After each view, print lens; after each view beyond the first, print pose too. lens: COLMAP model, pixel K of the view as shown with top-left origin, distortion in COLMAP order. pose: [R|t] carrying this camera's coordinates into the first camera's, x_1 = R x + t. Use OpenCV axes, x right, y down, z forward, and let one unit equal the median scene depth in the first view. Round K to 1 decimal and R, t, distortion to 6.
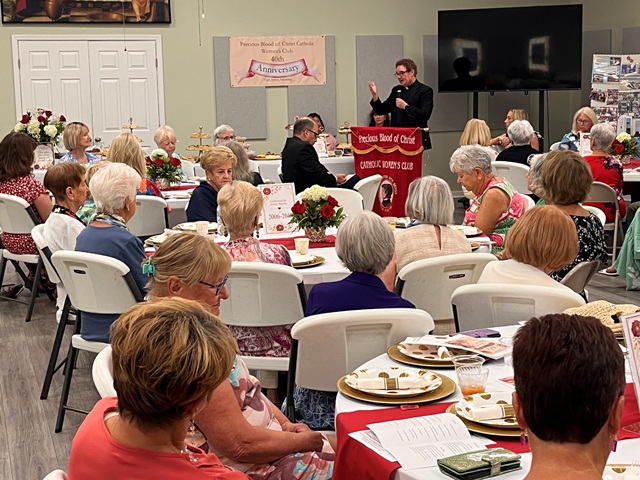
lens RADIAL K [[1074.4, 0, 336.2], [0, 1074.4, 240.2], [0, 0, 1]] dist [0.124801, 0.000000]
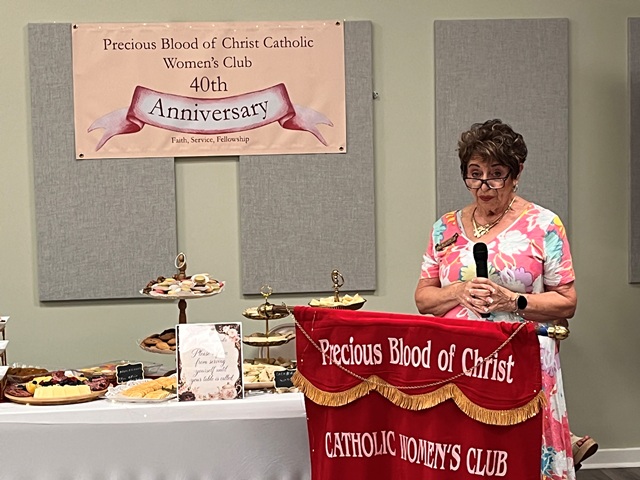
lens RADIAL K [[1359.8, 0, 320.2], [0, 1359.8, 239.4], [0, 0, 1]] dist [0.142611, 0.000000]
pose [[0.976591, 0.019603, -0.214211, 0.092479], [-0.034313, 0.997284, -0.065168, -0.095398], [0.212352, 0.070992, 0.974611, 0.618426]]
